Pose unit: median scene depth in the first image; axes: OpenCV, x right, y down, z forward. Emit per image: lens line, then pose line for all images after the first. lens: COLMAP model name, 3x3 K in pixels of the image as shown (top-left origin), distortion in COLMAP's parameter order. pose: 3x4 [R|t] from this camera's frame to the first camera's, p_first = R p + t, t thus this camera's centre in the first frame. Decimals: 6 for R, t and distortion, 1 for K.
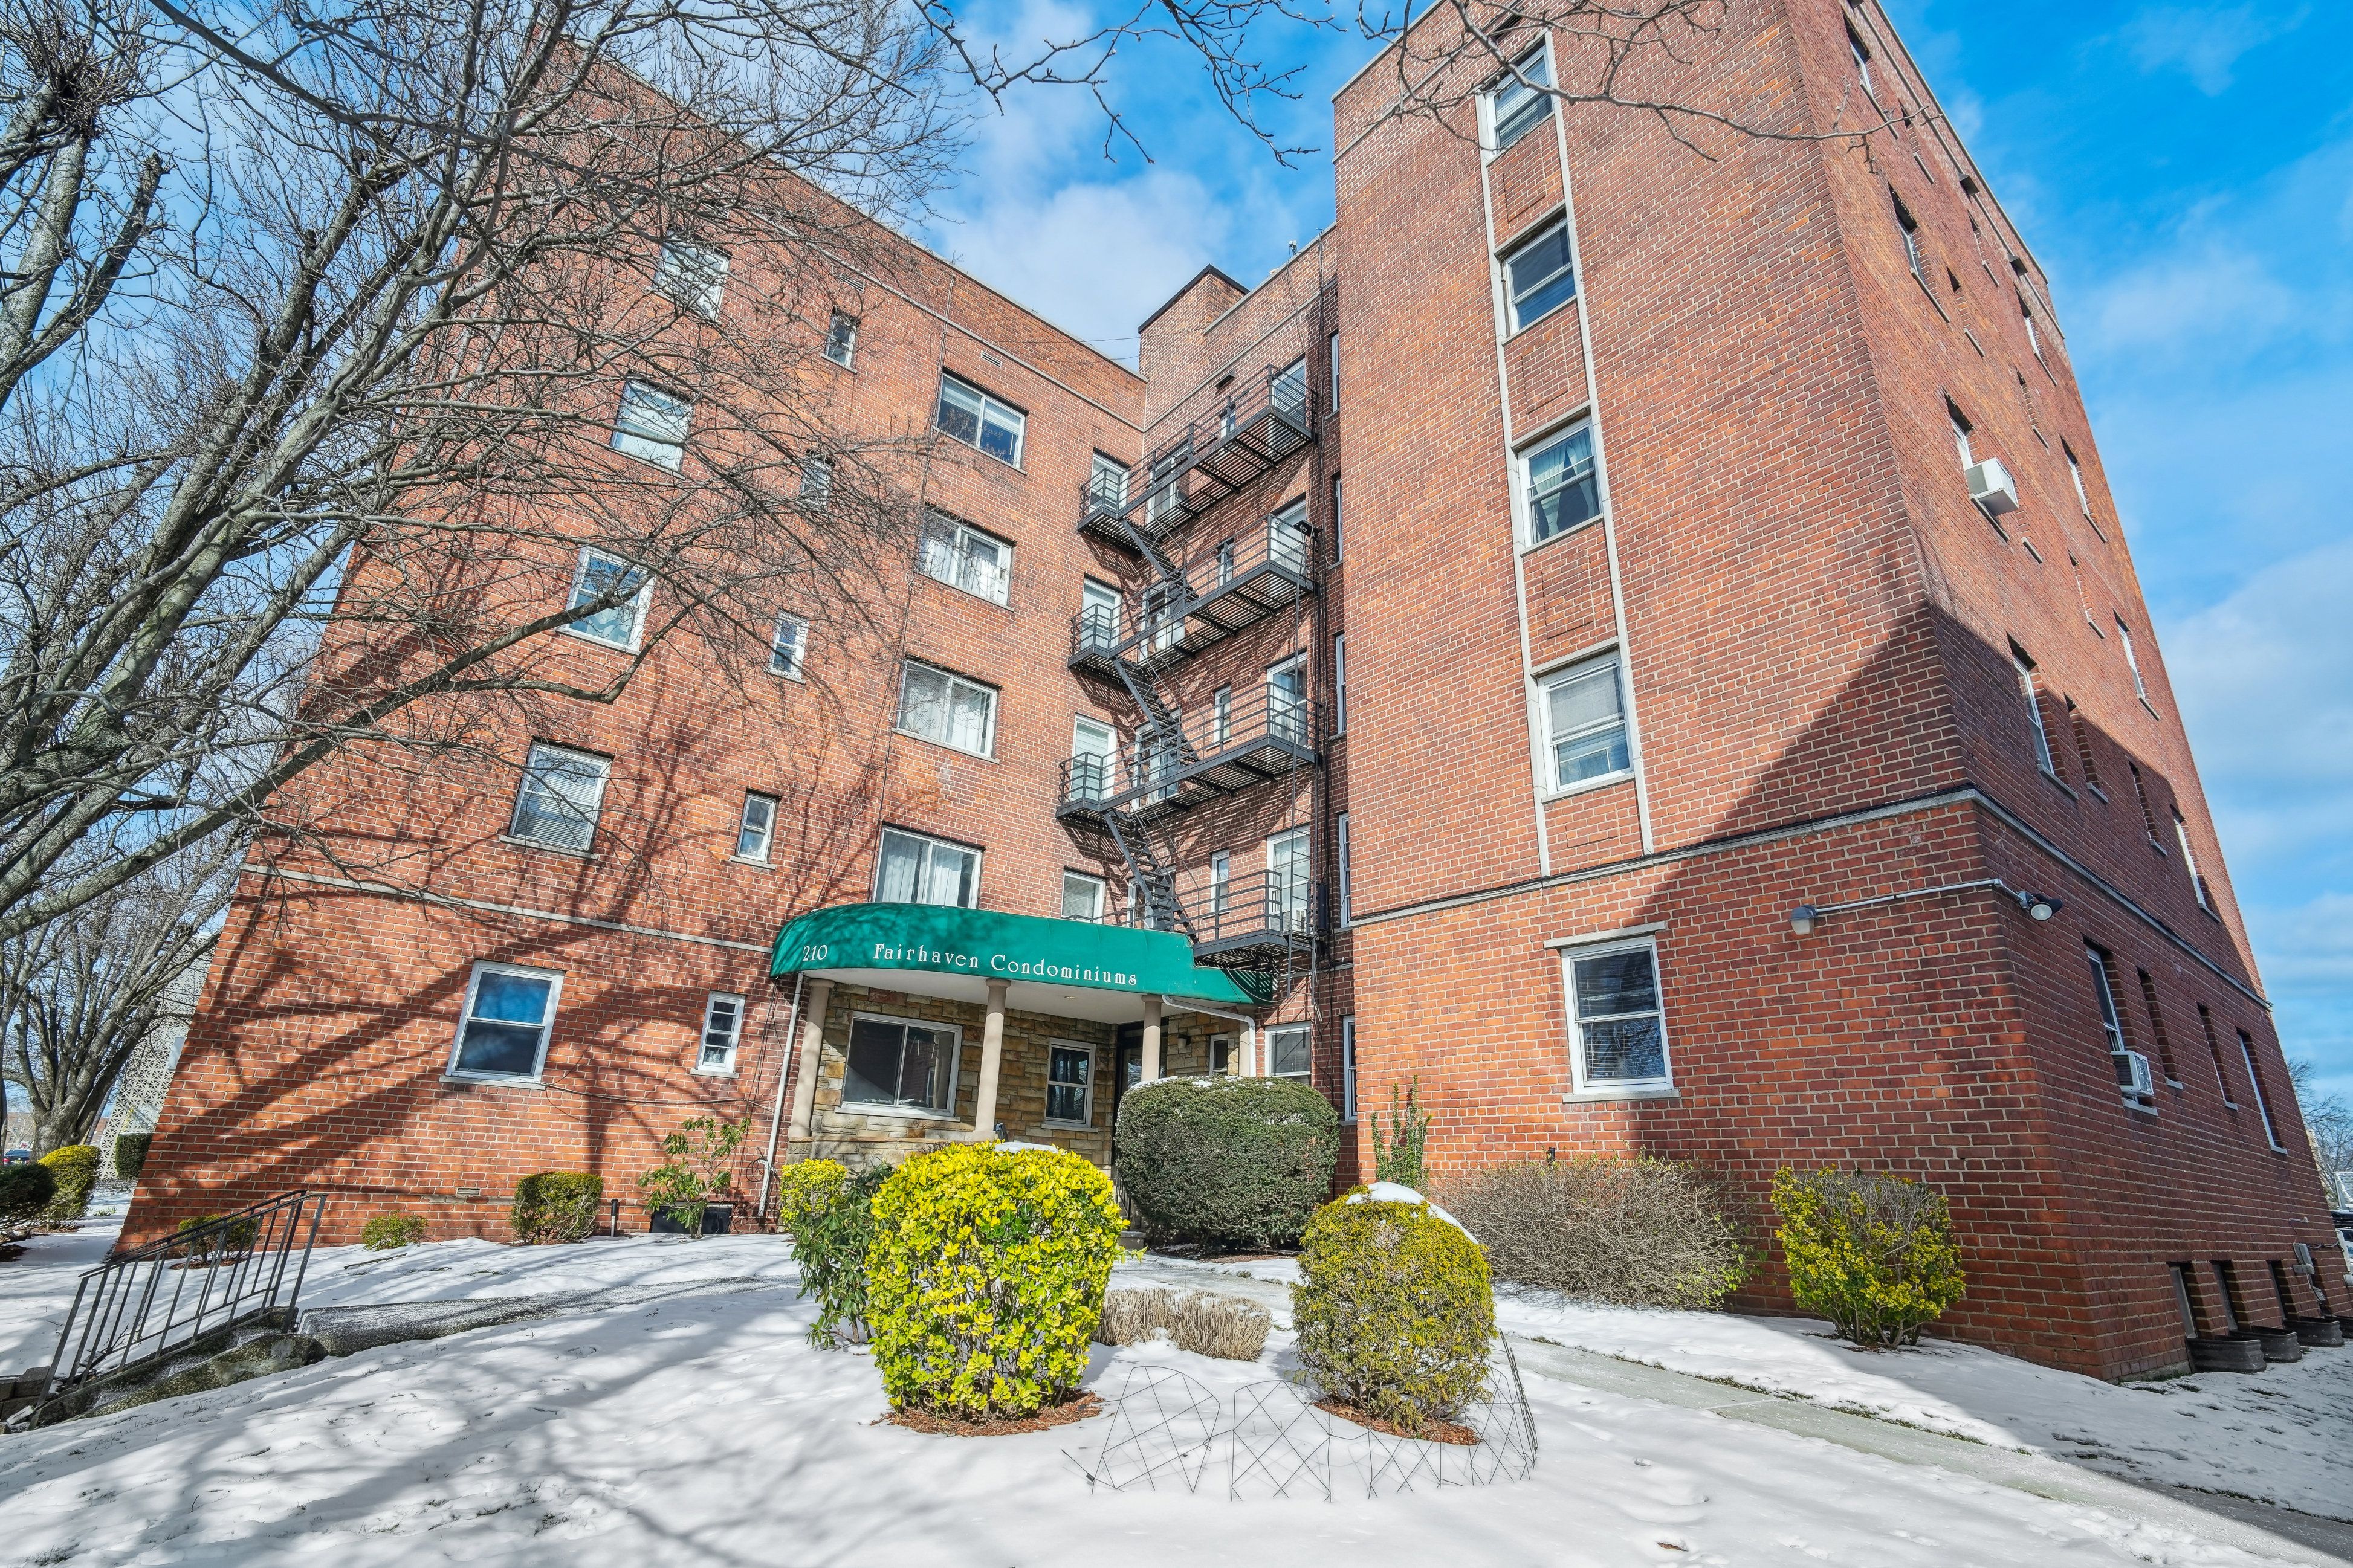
lens RADIAL K [[1108.6, 0, 1175.6], [0, 1108.6, 790.4], [0, 0, 1]] dist [-0.000016, -0.000721]
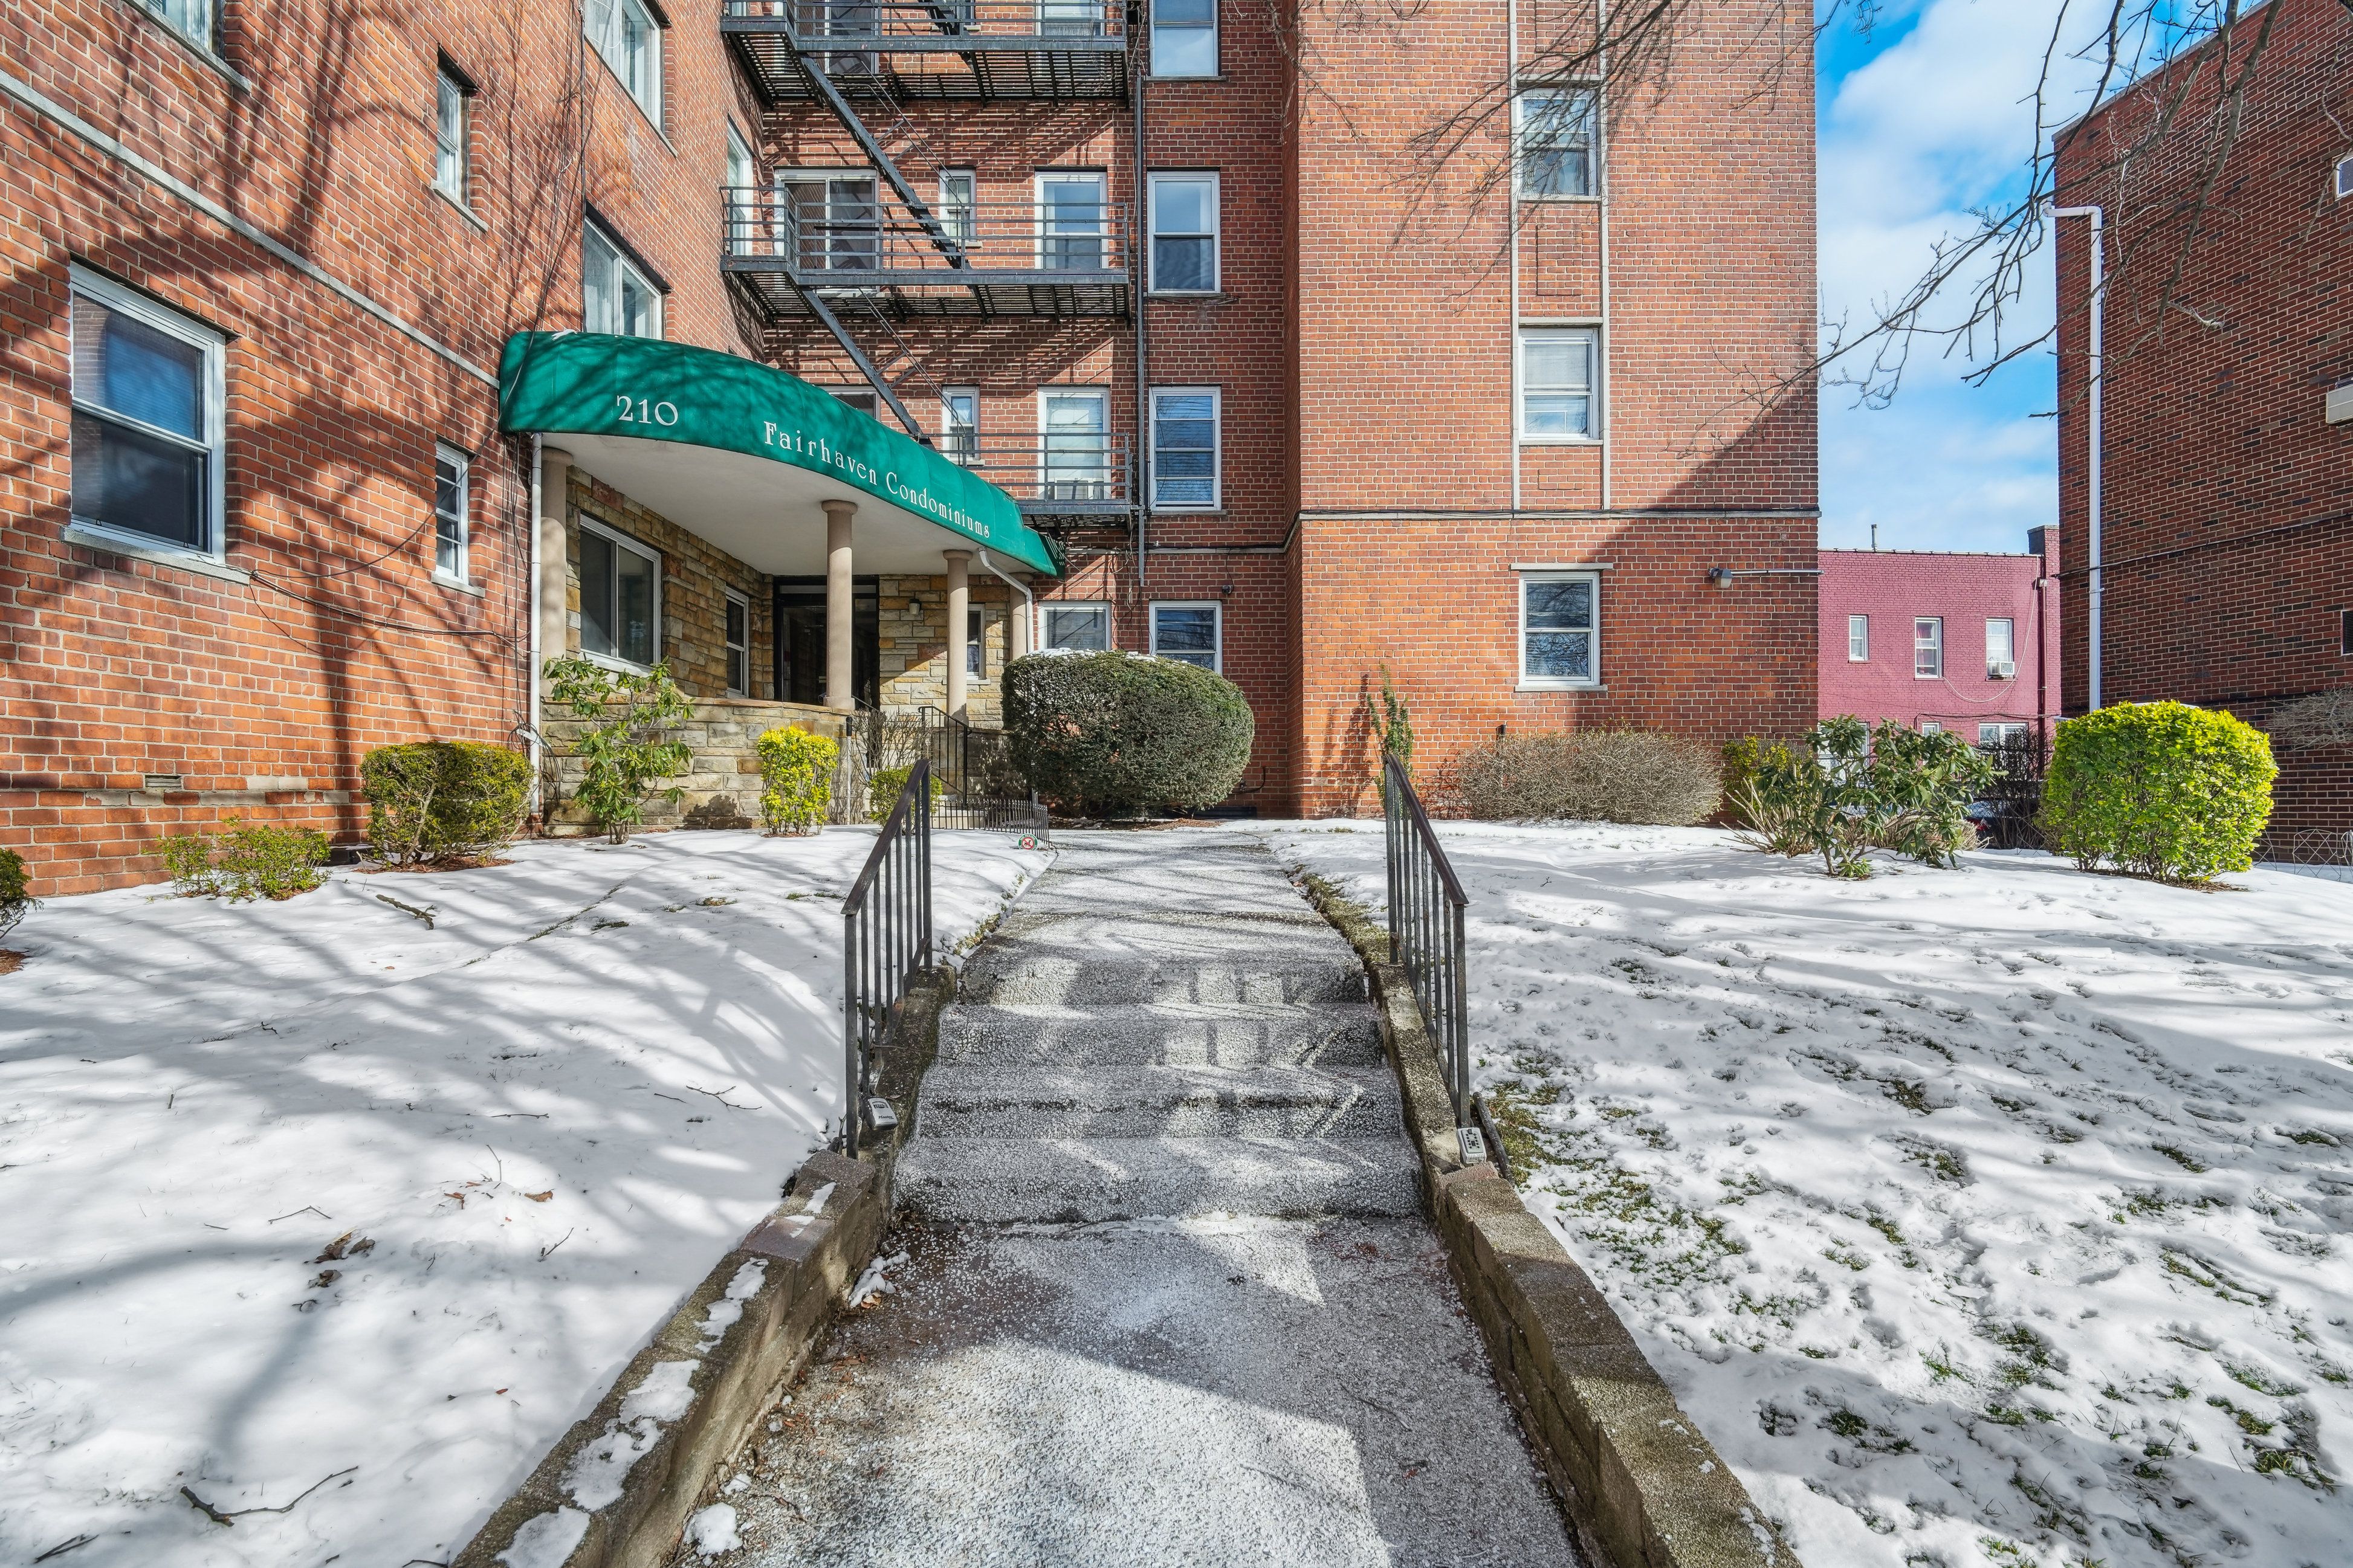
lens RADIAL K [[1104.1, 0, 1174.9], [0, 1104.1, 808.9], [0, 0, 1]] dist [0.014575, -0.015298]
pose [[0.627998, -0.042877, 0.777033, -0.672458], [-0.243434, 0.937549, 0.248478, 0.138385], [-0.739160, -0.345200, 0.578342, 0.371795]]
